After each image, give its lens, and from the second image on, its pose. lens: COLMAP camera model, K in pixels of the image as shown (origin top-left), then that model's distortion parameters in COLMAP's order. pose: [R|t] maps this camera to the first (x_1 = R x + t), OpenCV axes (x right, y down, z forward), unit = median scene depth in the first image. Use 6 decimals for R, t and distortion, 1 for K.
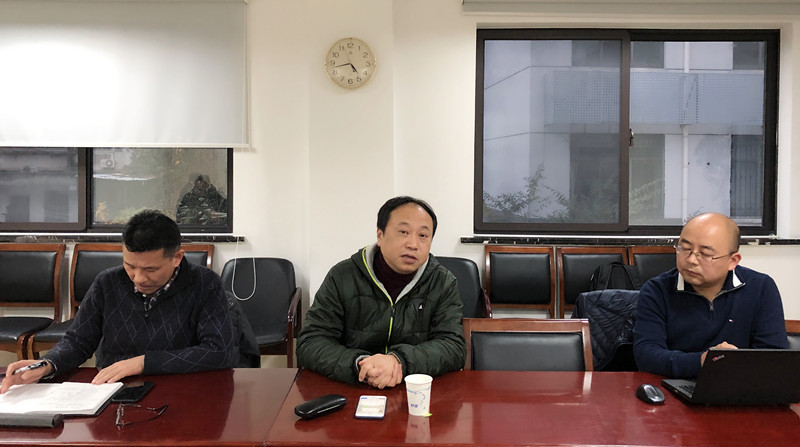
lens RADIAL K [[622.3, 0, 400.0], [0, 622.3, 223.5], [0, 0, 1]] dist [0.000103, 0.000315]
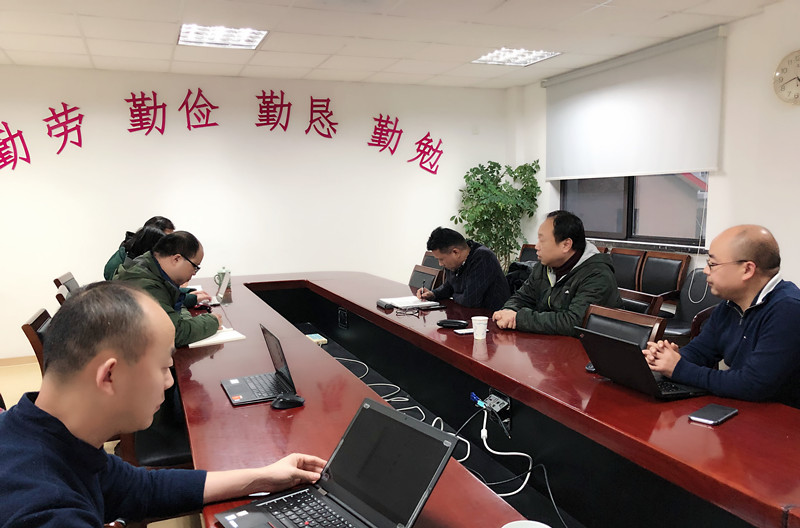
lens RADIAL K [[641.6, 0, 400.0], [0, 641.6, 264.0], [0, 0, 1]] dist [0.001634, 0.001031]
pose [[0.316551, 0.080856, -0.945123, 0.664205], [-0.055235, 0.996241, 0.066730, -0.000432], [0.946966, 0.031080, 0.319827, 0.104883]]
